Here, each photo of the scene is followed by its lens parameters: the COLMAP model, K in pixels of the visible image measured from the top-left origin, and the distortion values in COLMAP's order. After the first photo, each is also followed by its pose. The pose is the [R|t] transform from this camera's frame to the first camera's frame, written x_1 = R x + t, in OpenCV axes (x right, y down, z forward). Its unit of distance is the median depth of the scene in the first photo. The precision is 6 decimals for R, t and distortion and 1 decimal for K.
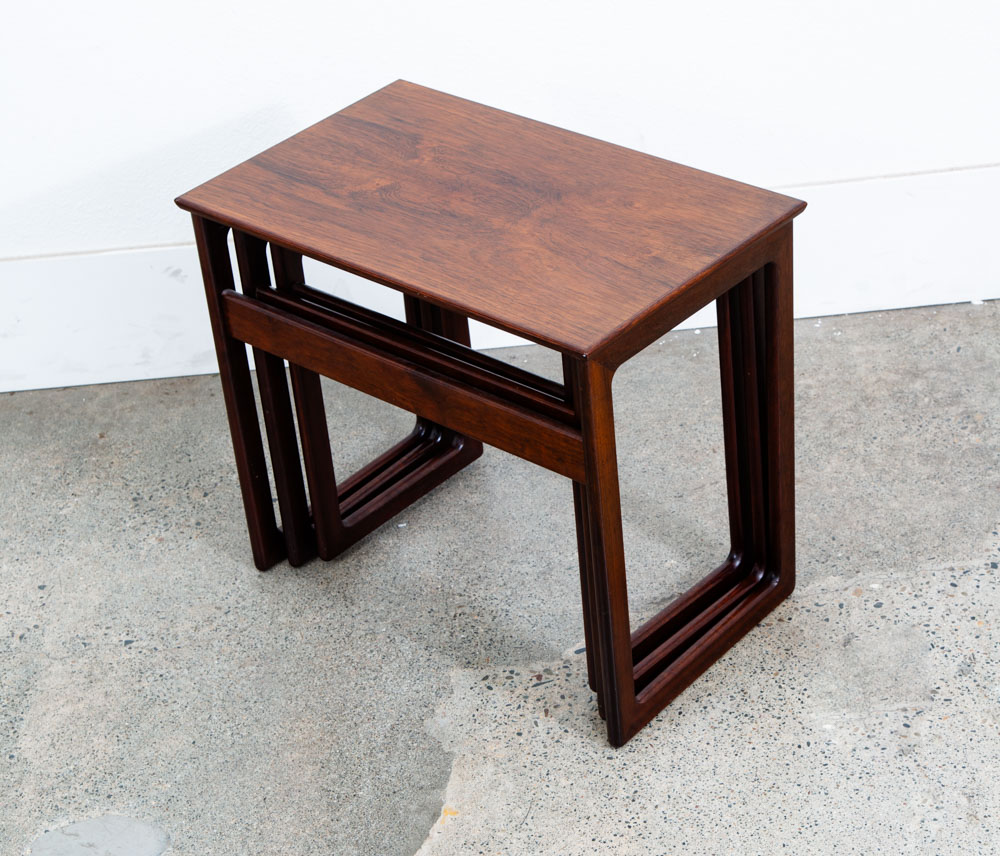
lens RADIAL K [[2328.1, 0, 490.7], [0, 2328.1, 378.0], [0, 0, 1]] dist [0.197713, 0.000000]
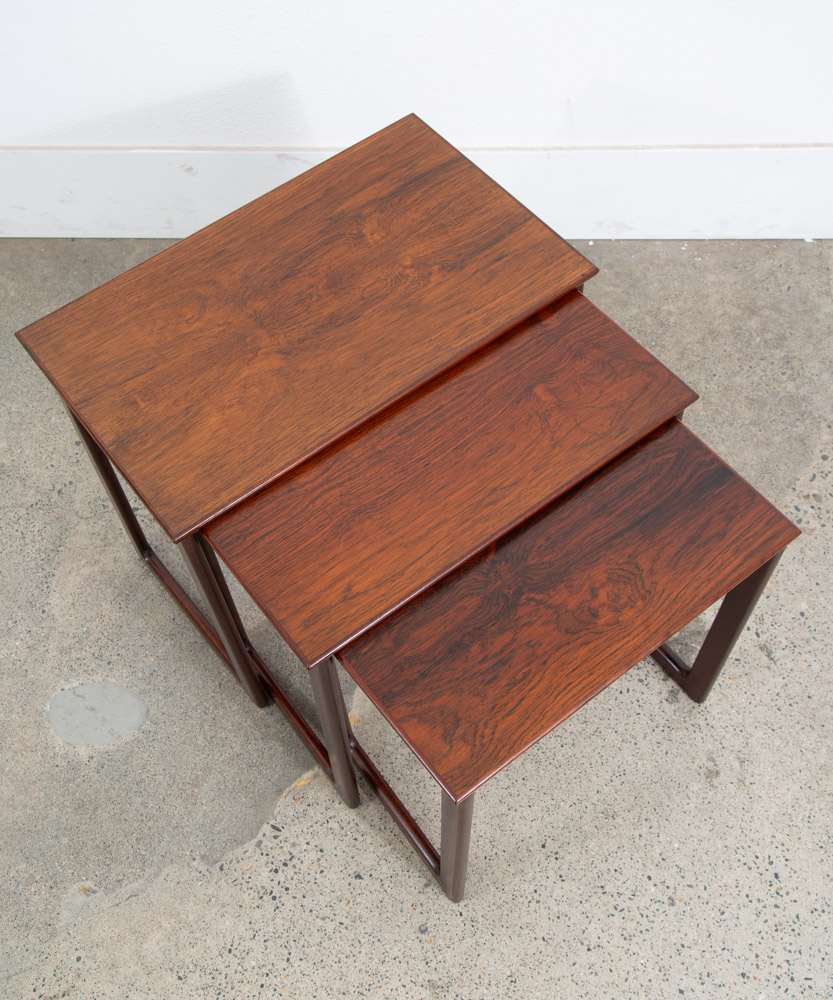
lens RADIAL K [[1142.8, 0, 408.1], [0, 1142.8, 523.6], [0, 0, 1]] dist [-0.012134, 0.000000]
pose [[0.995782, 0.091530, -0.006418, 0.006703], [-0.078360, 0.884716, 0.459497, -0.196748], [0.047736, -0.457056, 0.888156, 0.427326]]
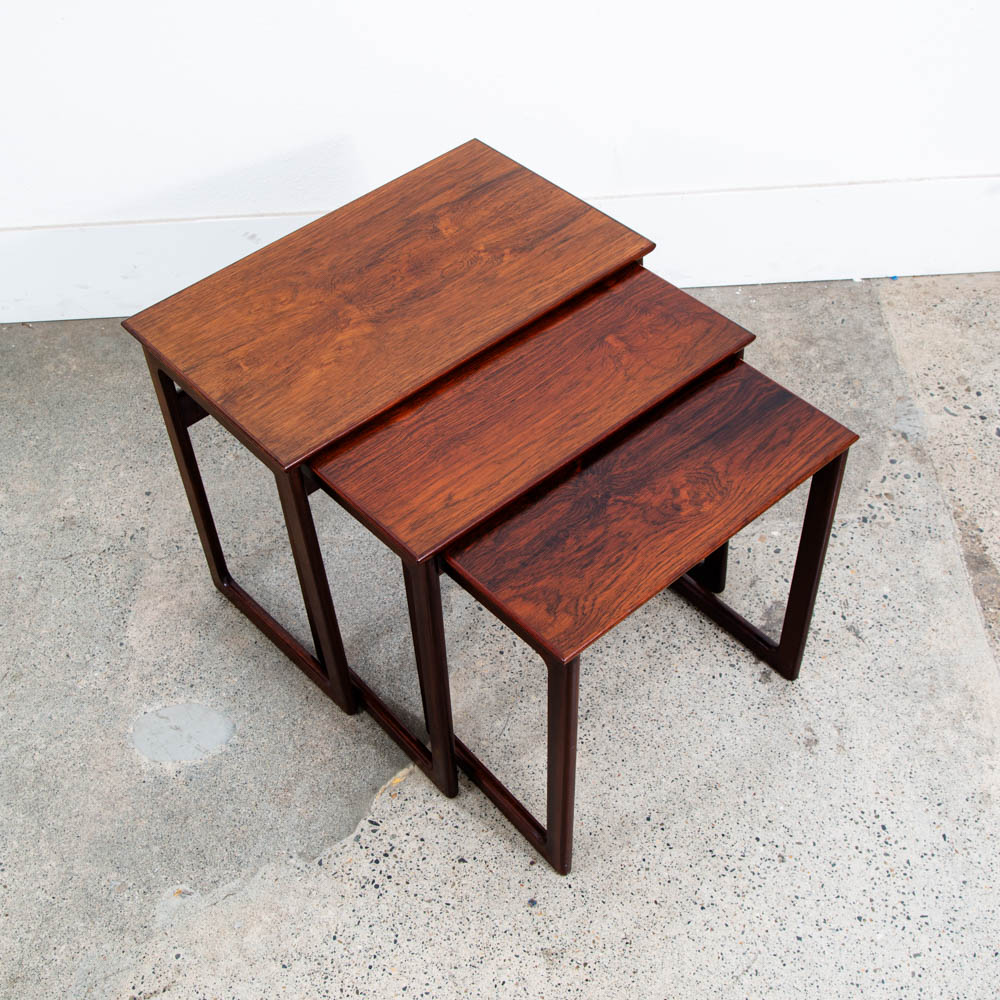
lens RADIAL K [[1377.7, 0, 485.7], [0, 1377.7, 511.8], [0, 0, 1]] dist [-0.056490, 0.000000]
pose [[0.999229, 0.038240, 0.008907, -0.006051], [-0.039241, 0.964997, 0.259308, -0.116952], [0.001321, -0.259457, 0.965754, 0.256805]]
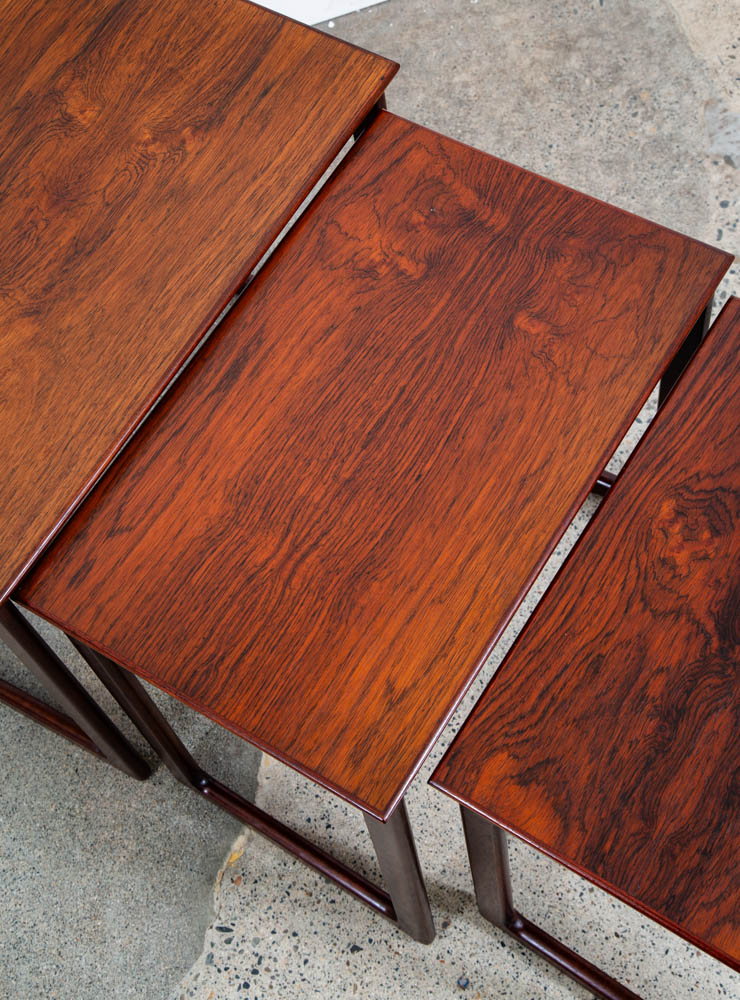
lens RADIAL K [[1504.6, 0, 361.5], [0, 1504.6, 473.5], [0, 0, 1]] dist [0.133527, 0.000000]
pose [[0.959607, -0.250751, 0.127584, -0.029771], [0.155655, 0.850938, 0.501673, -0.206602], [-0.234361, -0.461550, 0.855597, 0.451161]]
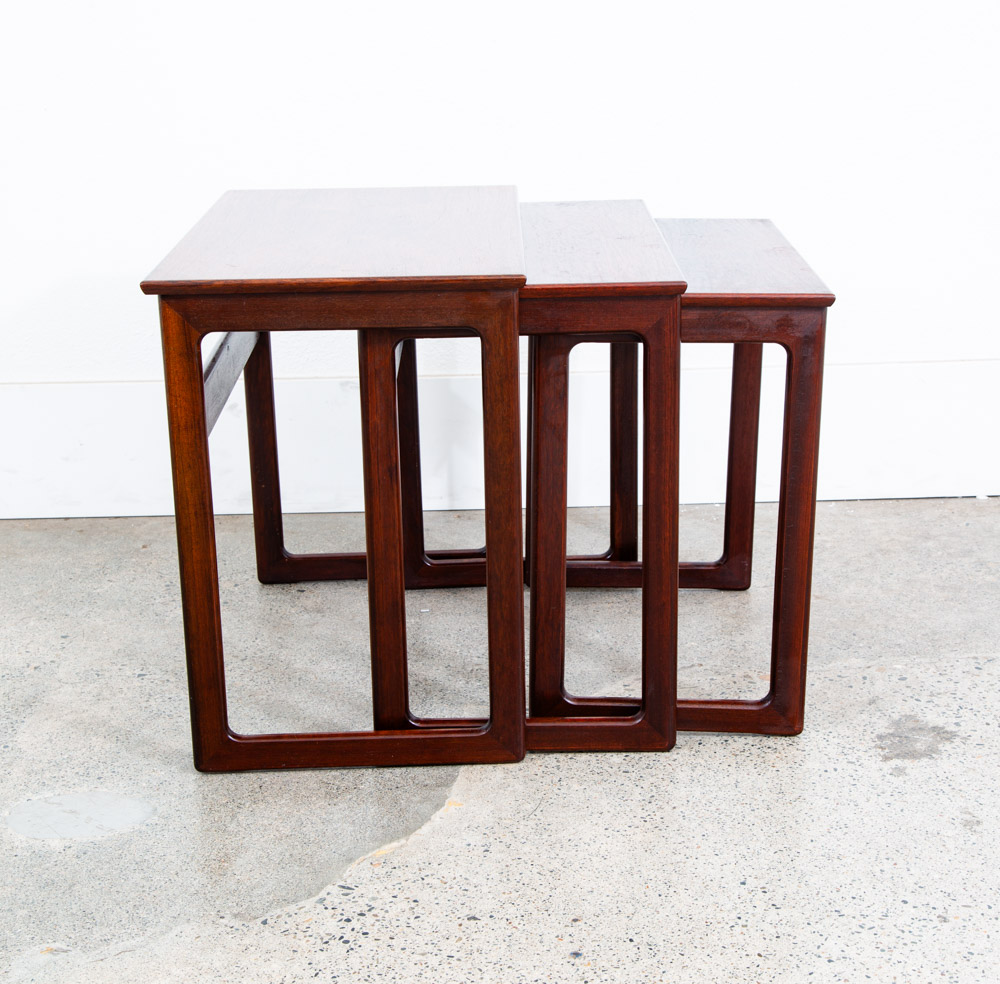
lens RADIAL K [[1823.8, 0, 495.2], [0, 1823.8, 524.0], [0, 0, 1]] dist [0.085497, 0.000000]
pose [[0.997241, 0.072721, -0.014877, 0.001578], [-0.074193, 0.970418, -0.229747, 0.220757], [-0.002270, 0.230217, 0.973137, 0.234763]]
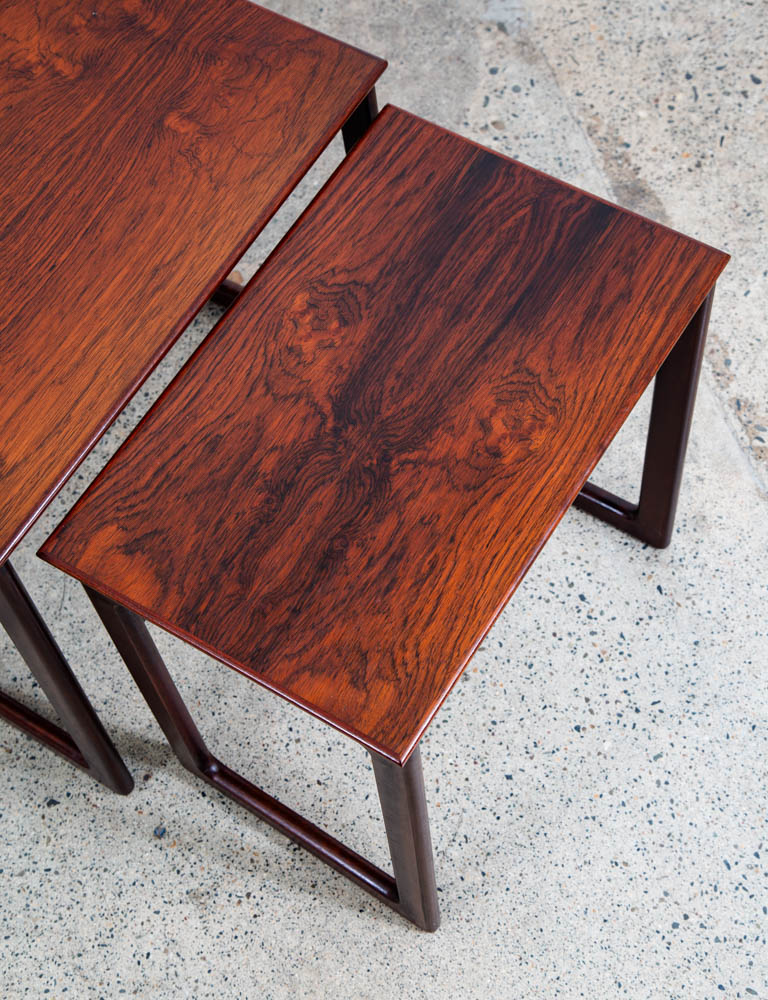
lens RADIAL K [[1730.6, 0, 396.7], [0, 1730.6, 482.2], [0, 0, 1]] dist [0.154253, 0.000000]
pose [[0.956459, -0.242482, 0.162445, 0.037232], [0.134249, 0.859703, 0.492836, -0.166574], [-0.259159, -0.449570, 0.854824, 0.341809]]
